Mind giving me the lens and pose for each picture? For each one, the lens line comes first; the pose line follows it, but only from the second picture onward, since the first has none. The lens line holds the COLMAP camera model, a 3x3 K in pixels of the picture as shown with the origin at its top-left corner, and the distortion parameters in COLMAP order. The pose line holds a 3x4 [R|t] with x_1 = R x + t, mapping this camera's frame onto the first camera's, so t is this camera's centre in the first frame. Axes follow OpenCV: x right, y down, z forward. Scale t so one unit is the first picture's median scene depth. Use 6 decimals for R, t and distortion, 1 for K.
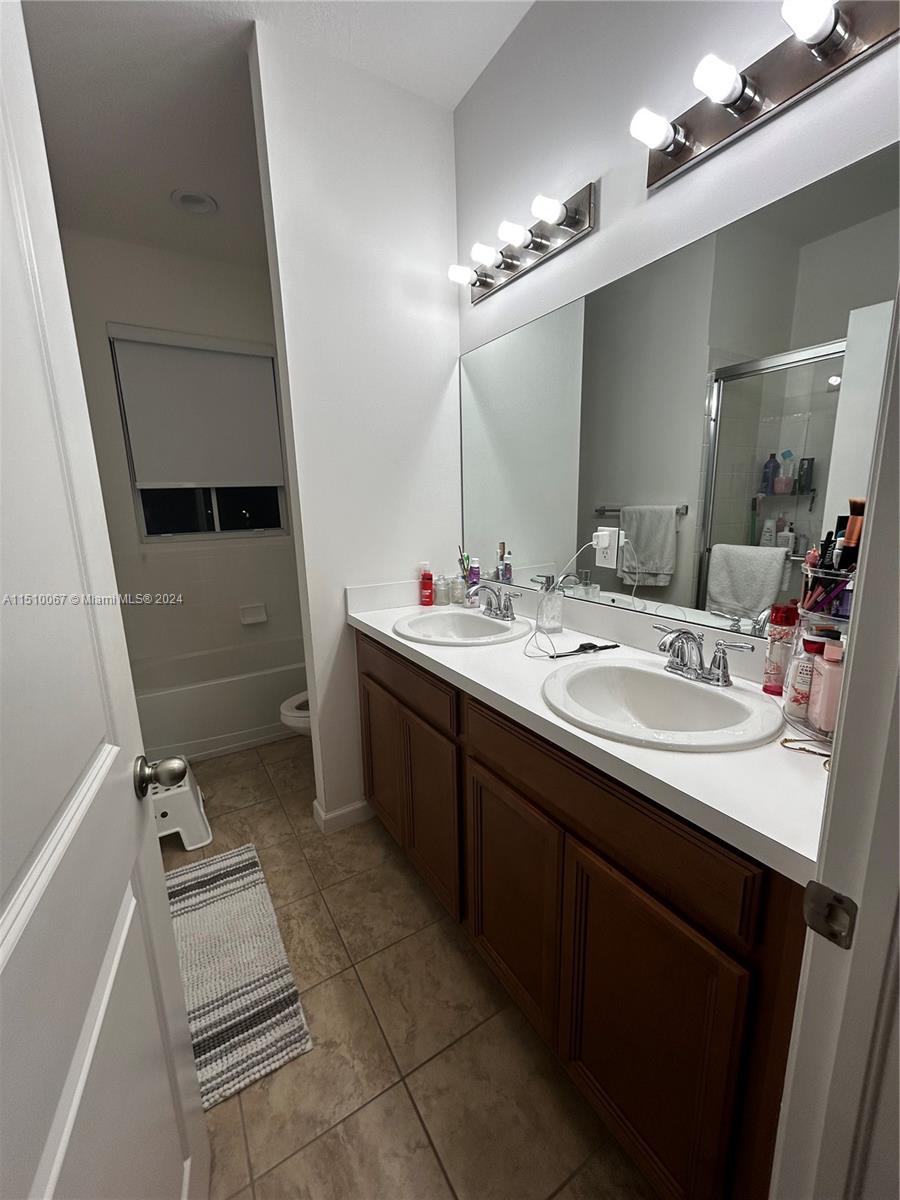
lens RADIAL K [[484.6, 0, 451.0], [0, 484.6, 600.8], [0, 0, 1]] dist [-0.001048, 0.000405]
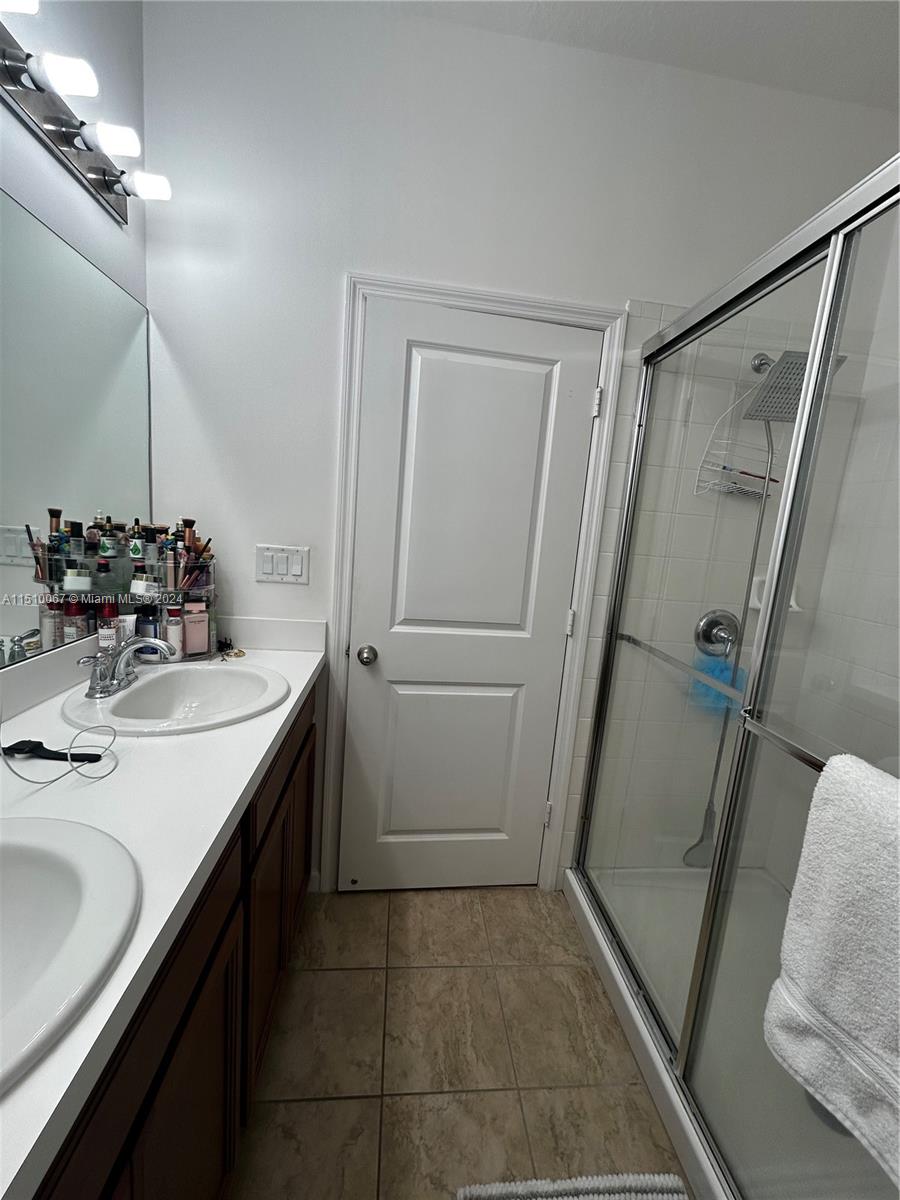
lens RADIAL K [[484.6, 0, 451.0], [0, 484.6, 600.8], [0, 0, 1]] dist [-0.001048, 0.000405]
pose [[-0.899220, -0.113520, 0.422512, -0.551488], [0.031872, 0.946185, 0.322052, -0.325524], [-0.436335, 0.303062, -0.847210, 1.508812]]
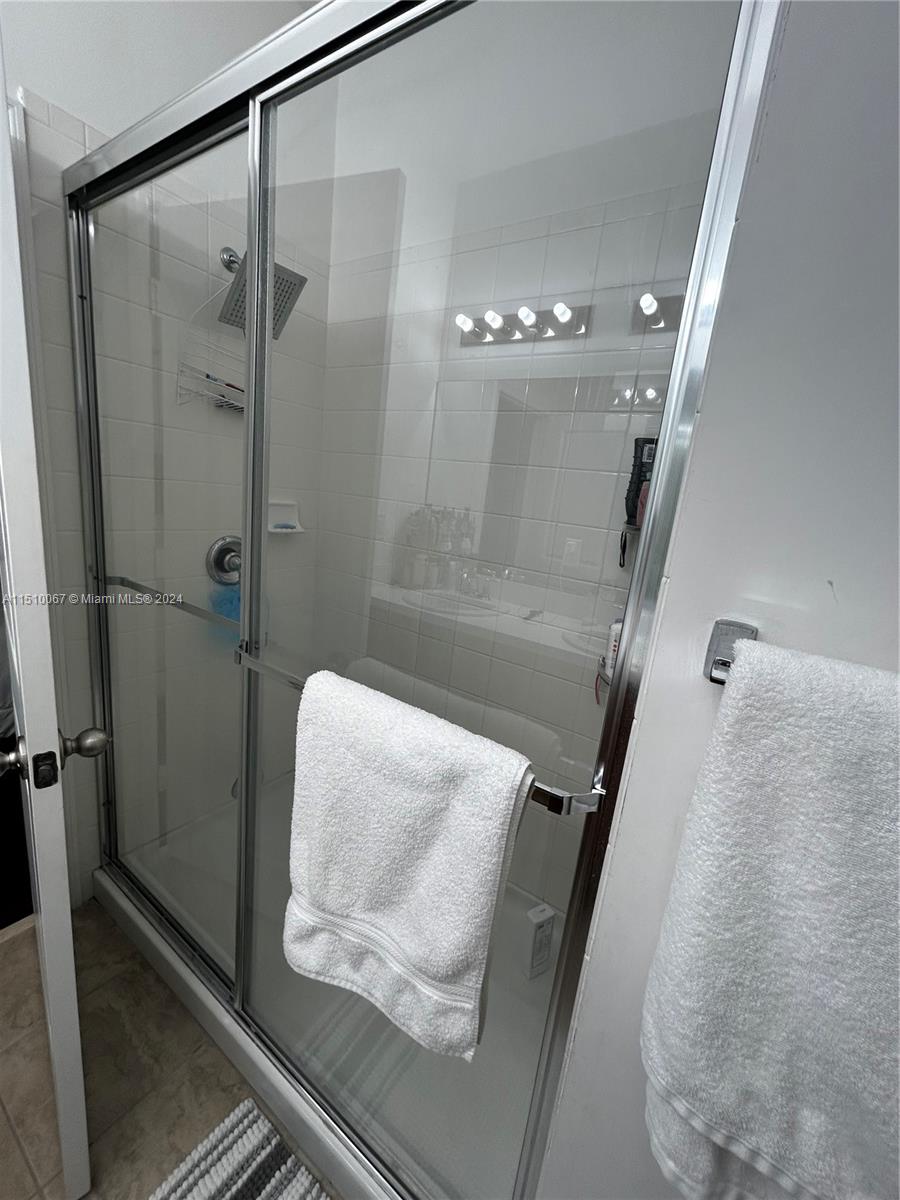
lens RADIAL K [[484.6, 0, 451.0], [0, 484.6, 600.8], [0, 0, 1]] dist [-0.001048, 0.000405]
pose [[-0.908199, 0.023513, -0.417877, -0.666333], [-0.162867, 0.899872, 0.404604, -0.297731], [0.385550, 0.435520, -0.813433, 1.366064]]
